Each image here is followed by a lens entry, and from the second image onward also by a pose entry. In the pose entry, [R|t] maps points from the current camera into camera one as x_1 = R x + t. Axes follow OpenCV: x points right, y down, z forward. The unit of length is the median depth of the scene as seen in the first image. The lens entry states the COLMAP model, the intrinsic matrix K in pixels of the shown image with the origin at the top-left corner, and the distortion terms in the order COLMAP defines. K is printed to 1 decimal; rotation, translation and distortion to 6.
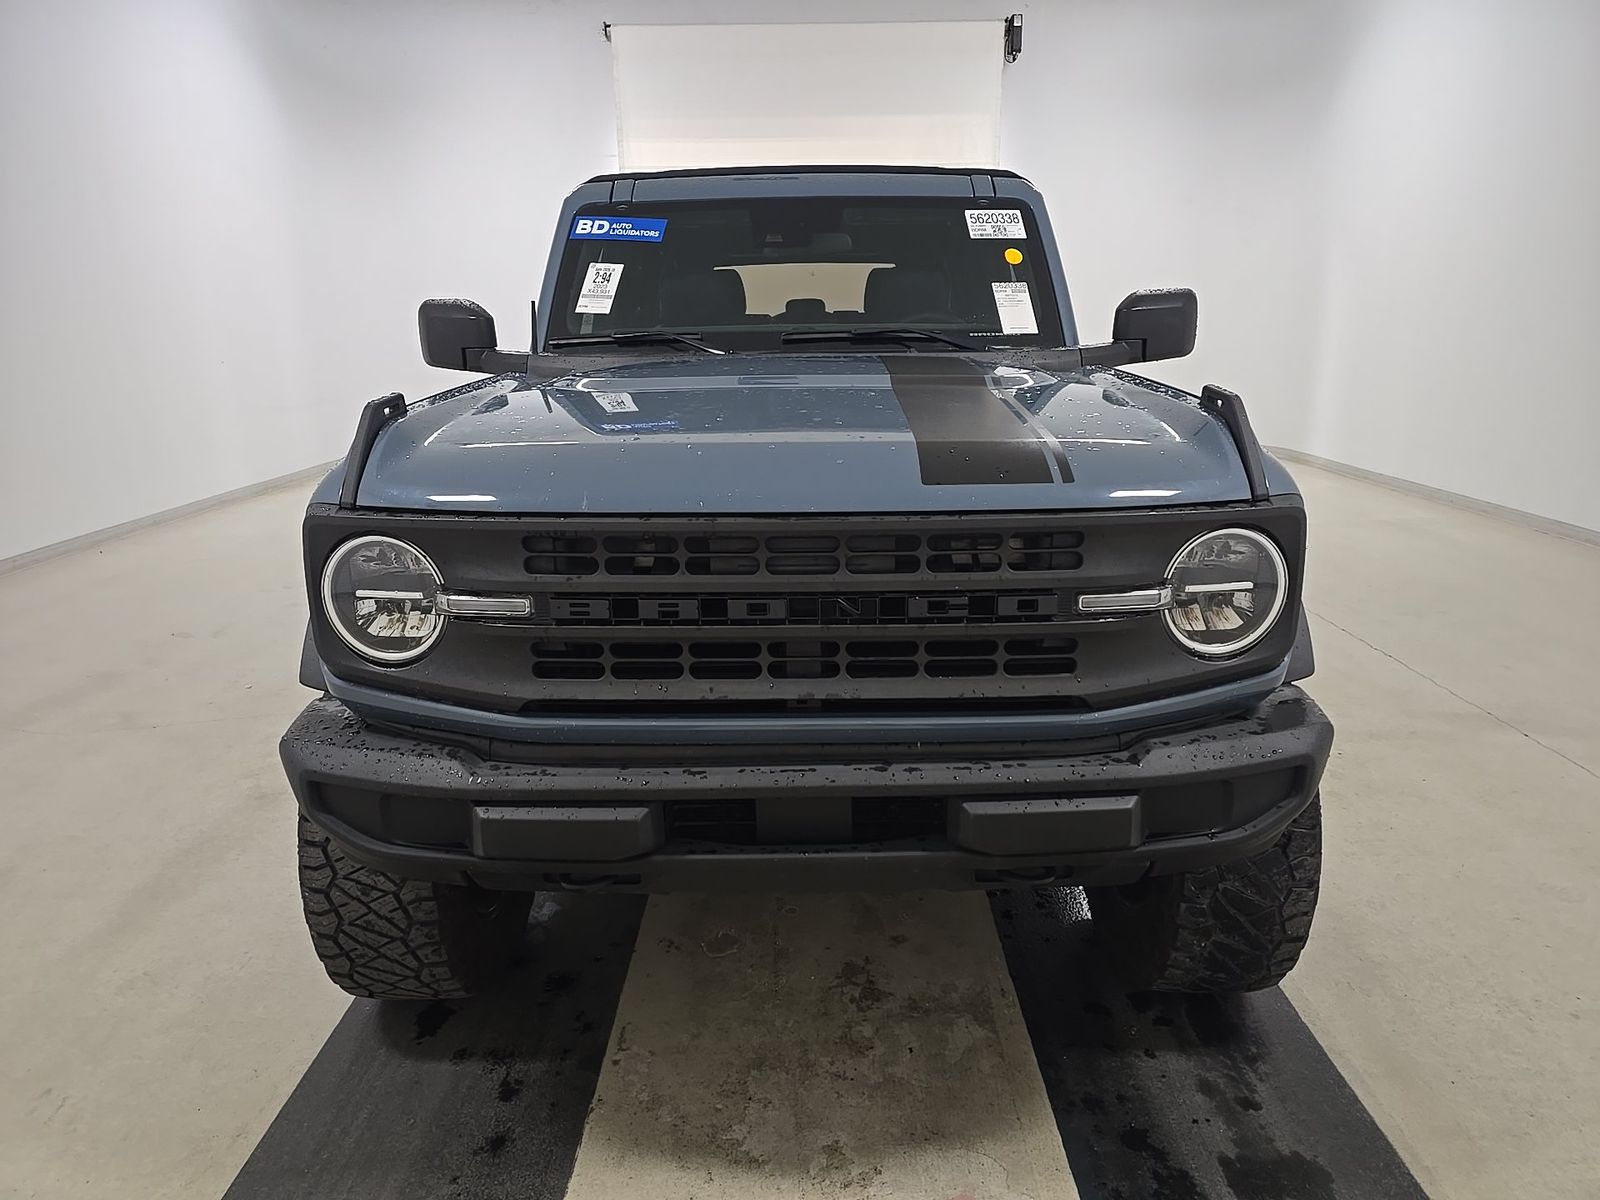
lens RADIAL K [[1076.0, 0, 806.0], [0, 1076.0, 608.7], [0, 0, 1]] dist [0.038121, -0.028784]
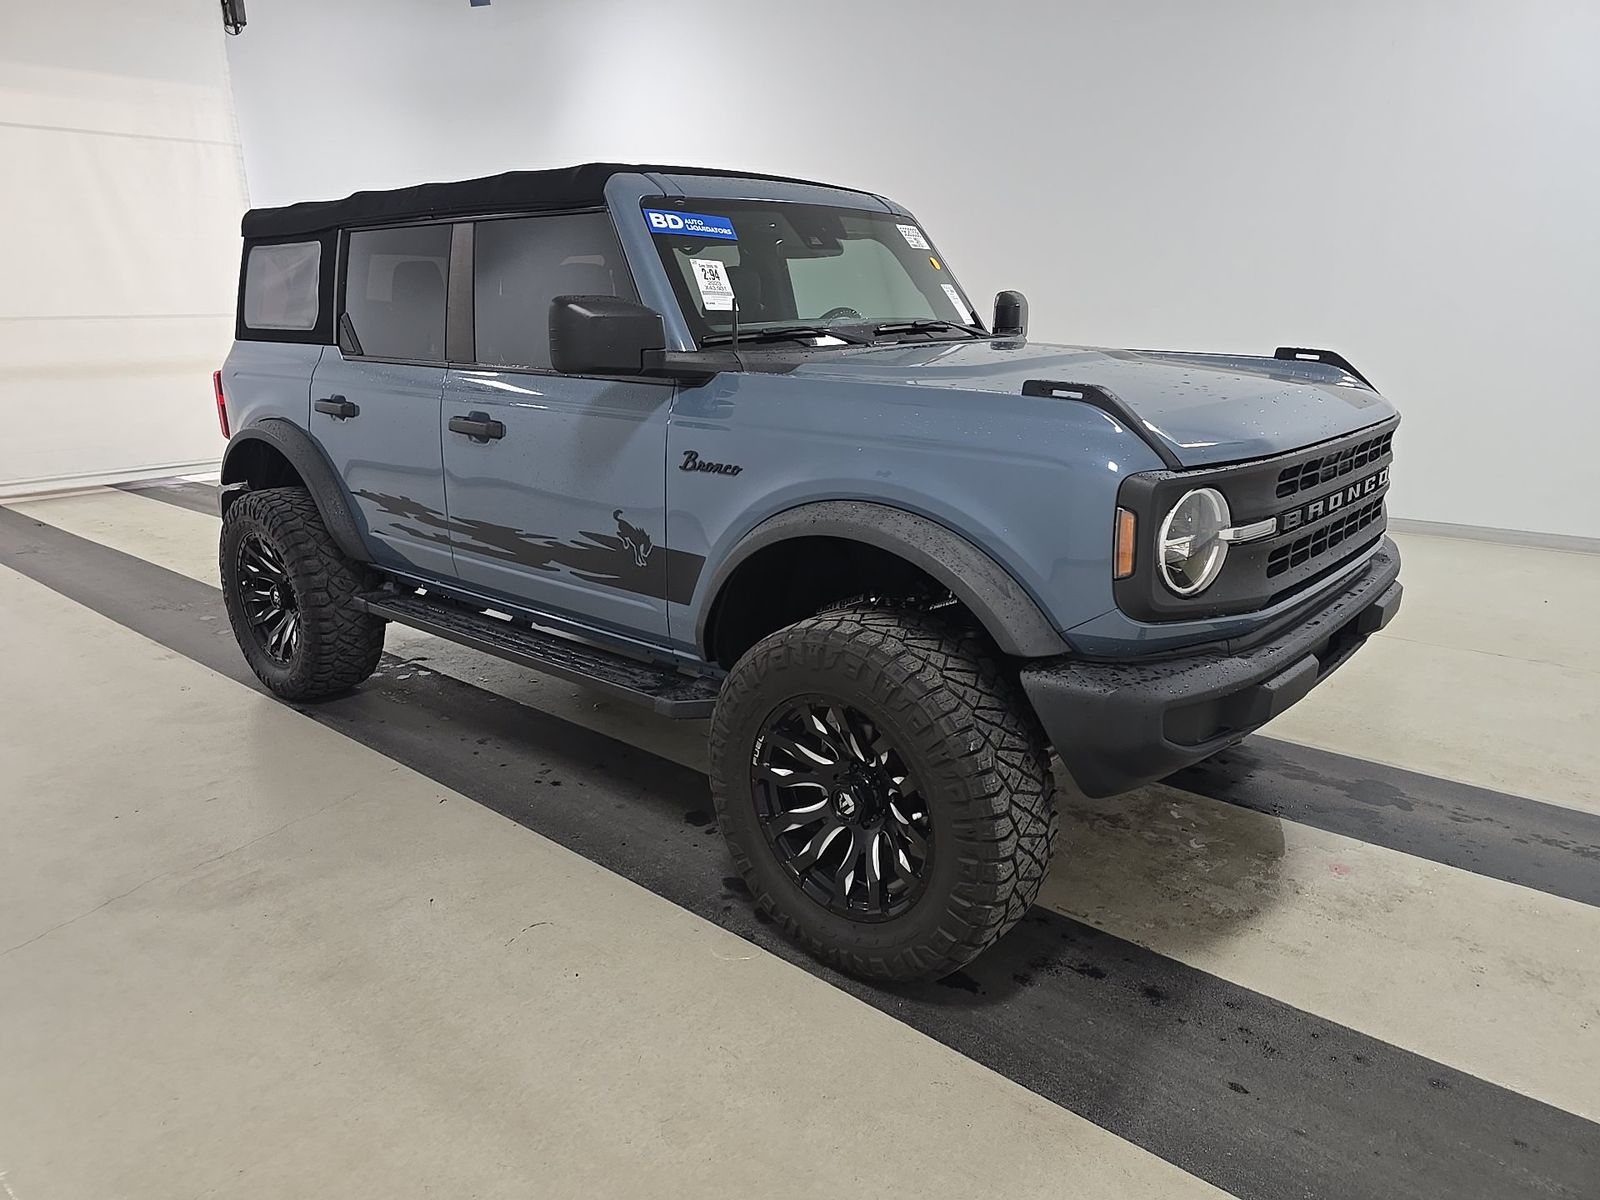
lens RADIAL K [[1076.0, 0, 805.4], [0, 1076.0, 600.8], [0, 0, 1]] dist [0.038121, -0.028784]
pose [[0.649207, -0.197833, 0.734433, -1.237171], [0.202230, 0.975723, 0.084066, -0.106076], [-0.733235, 0.093949, 0.673454, 0.396410]]
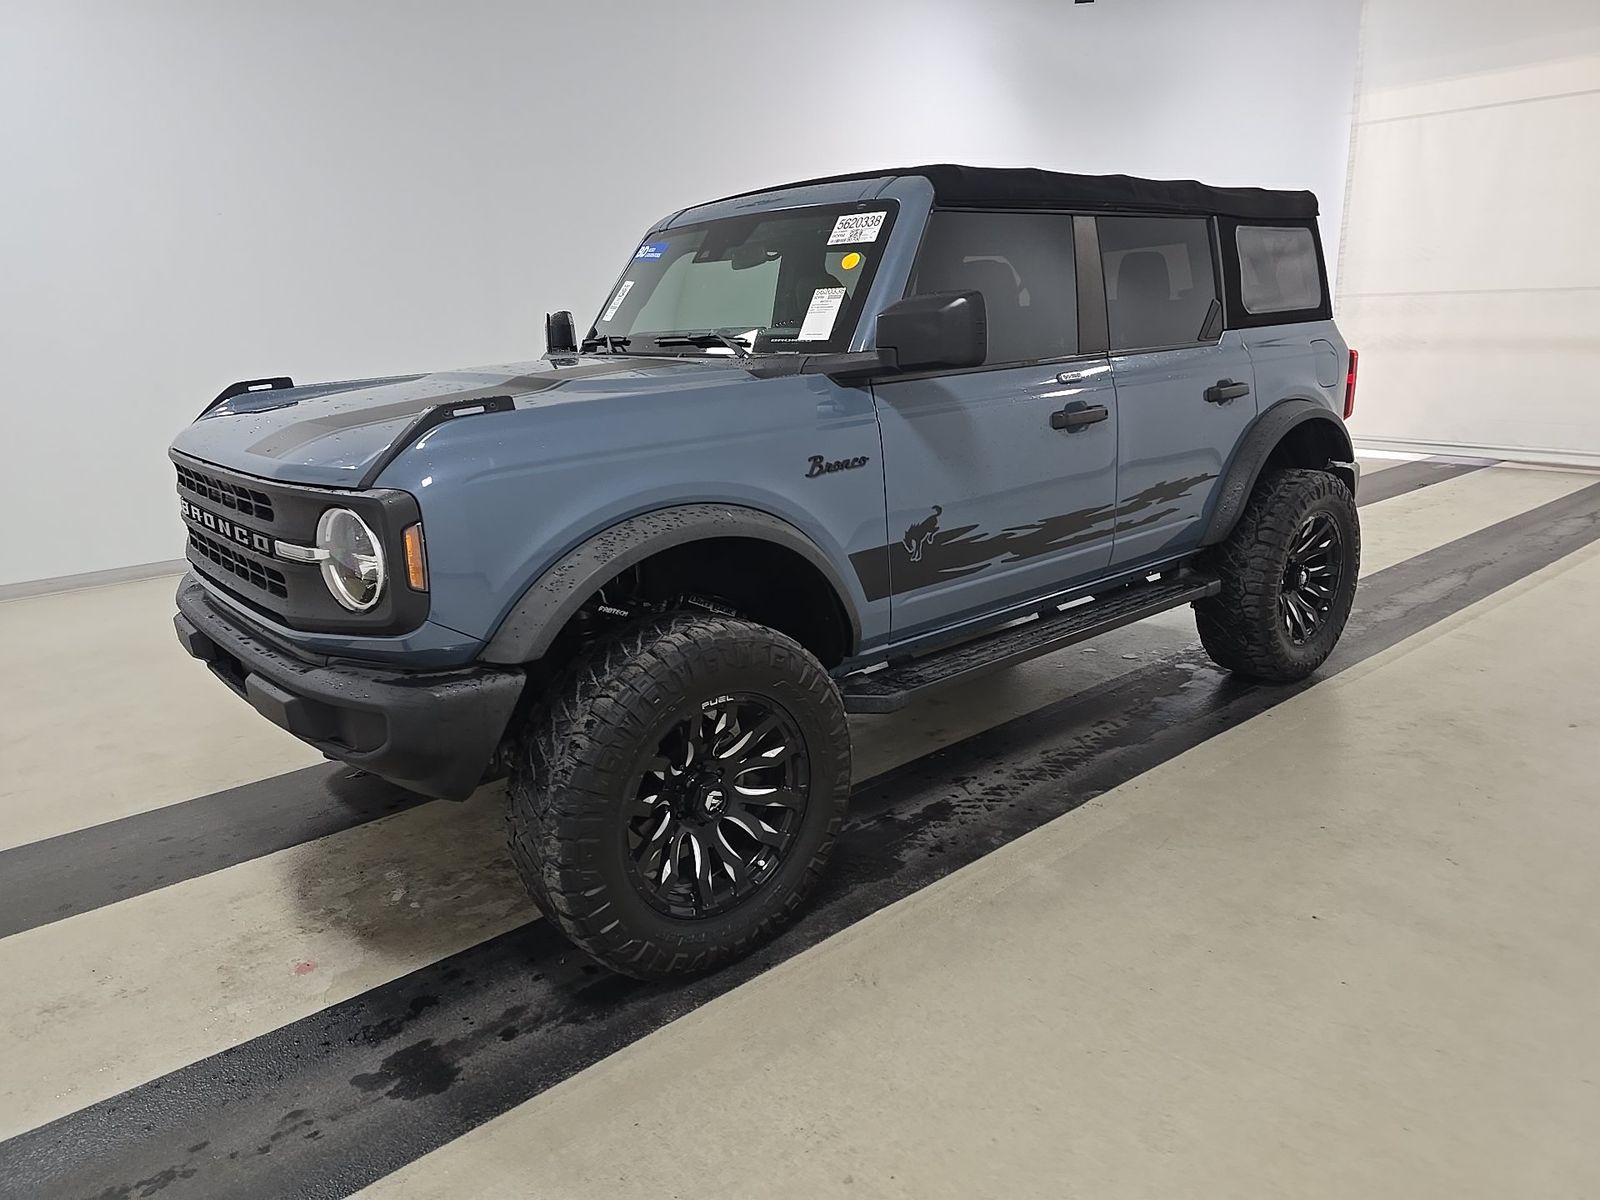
lens RADIAL K [[1076.0, 0, 792.2], [0, 1076.0, 597.3], [0, 0, 1]] dist [0.038121, -0.028784]
pose [[0.651853, 0.181549, -0.736293, 1.291207], [-0.170568, 0.981143, 0.090915, -0.136665], [0.738914, 0.066325, 0.670527, 0.414795]]
